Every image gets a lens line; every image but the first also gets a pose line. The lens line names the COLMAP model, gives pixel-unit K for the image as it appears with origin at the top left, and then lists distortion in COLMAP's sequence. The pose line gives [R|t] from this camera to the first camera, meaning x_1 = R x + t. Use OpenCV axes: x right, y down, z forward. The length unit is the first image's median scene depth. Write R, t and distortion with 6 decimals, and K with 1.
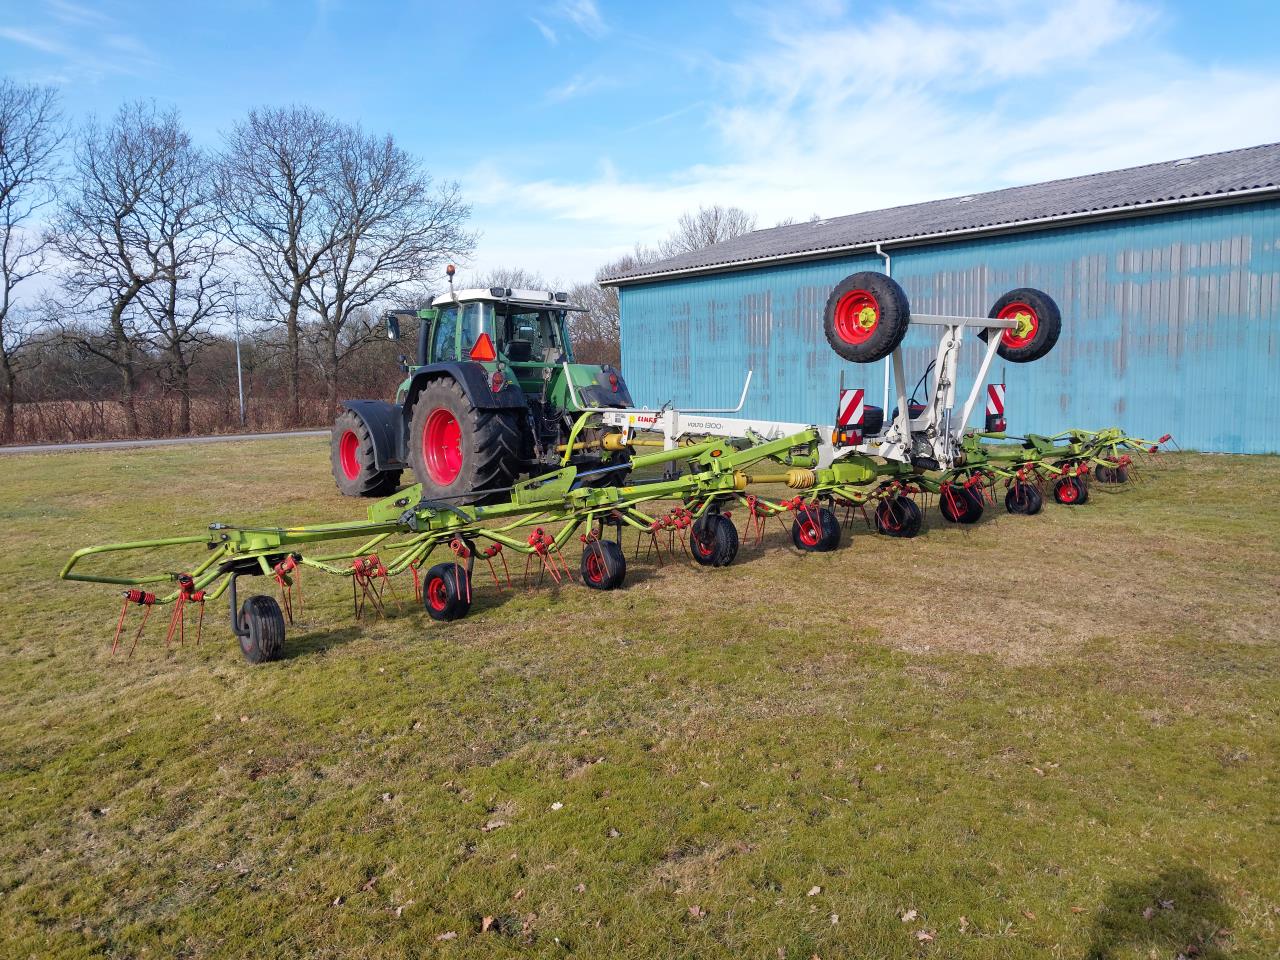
lens RADIAL K [[1017.7, 0, 640.0], [0, 1017.7, 480.0], [0, 0, 1]] dist [0.008009, -0.002525]
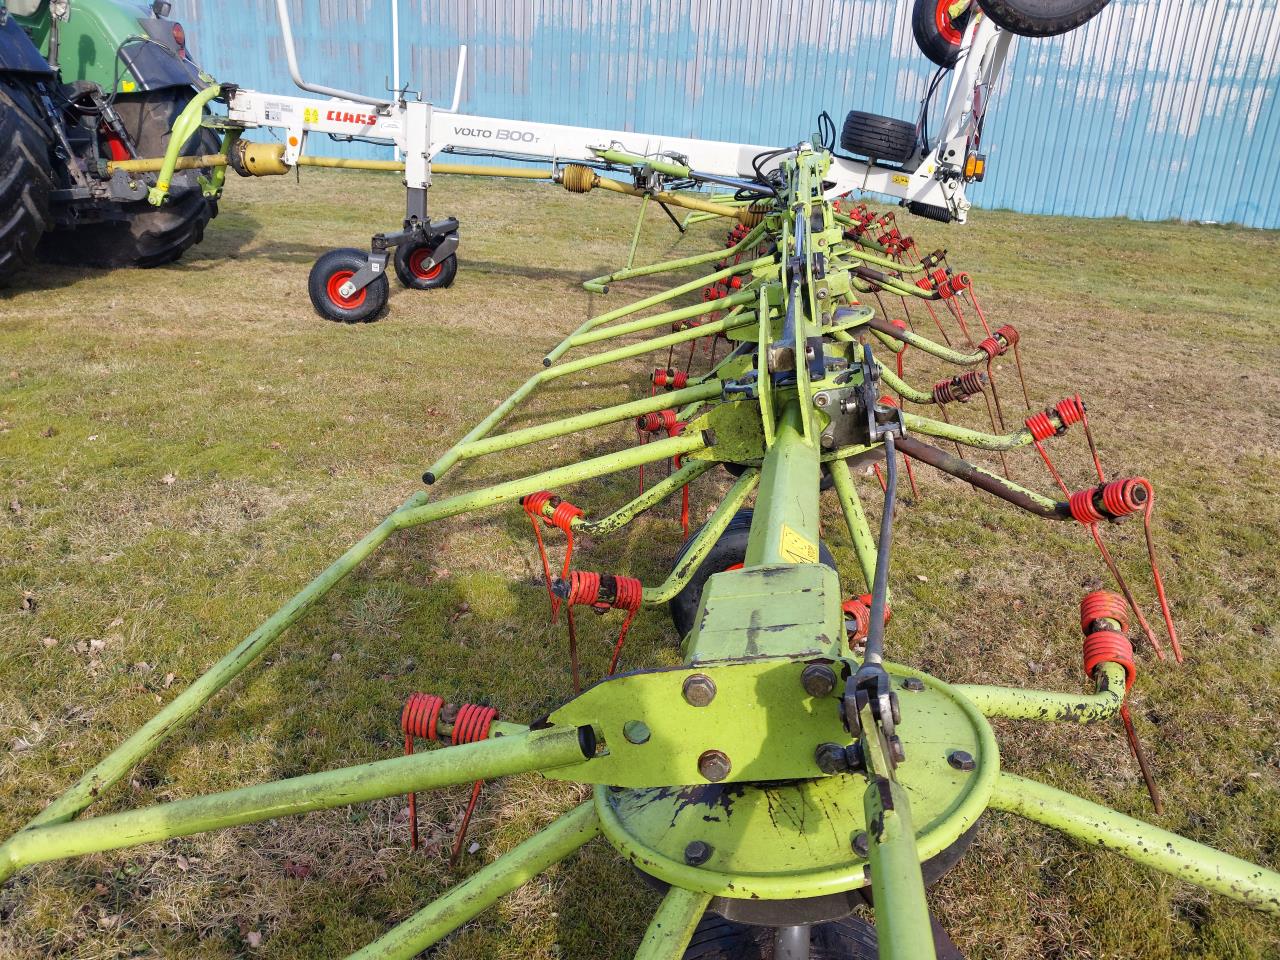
lens RADIAL K [[1010.6, 0, 636.0], [0, 1010.6, 500.7], [0, 0, 1]] dist [-0.012127, 0.003112]
pose [[0.760283, -0.169559, 0.627072, -0.223164], [-0.007485, 0.962982, 0.269462, -0.007300], [-0.649549, -0.209561, 0.730869, 0.407384]]
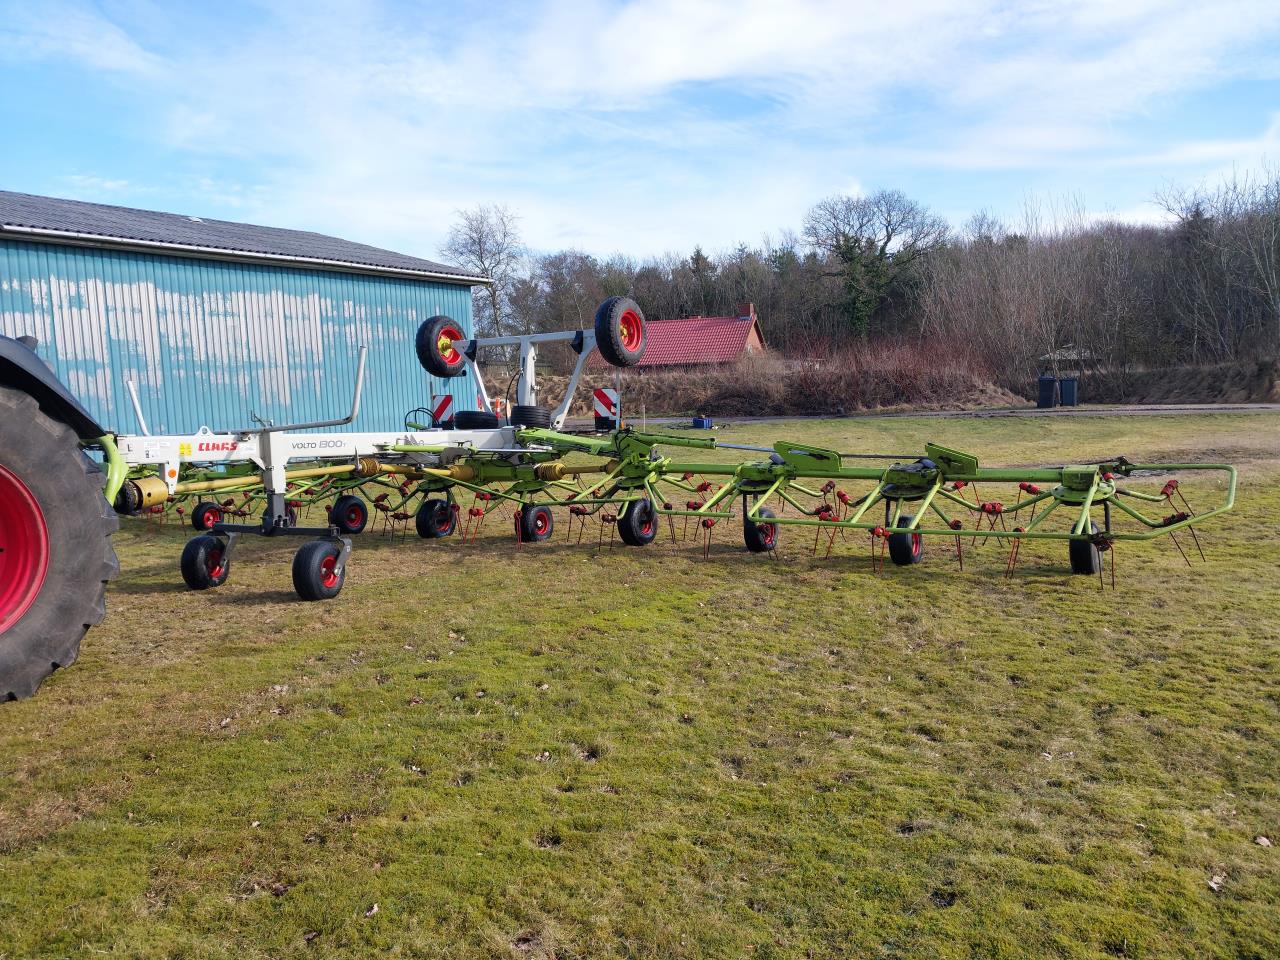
lens RADIAL K [[1017.7, 0, 640.0], [0, 1017.7, 480.0], [0, 0, 1]] dist [0.008009, -0.002525]
pose [[-0.288955, -0.049619, 0.956056, -0.600686], [0.141923, 0.985401, 0.094036, -0.054284], [-0.946765, 0.162858, -0.277694, 0.823883]]
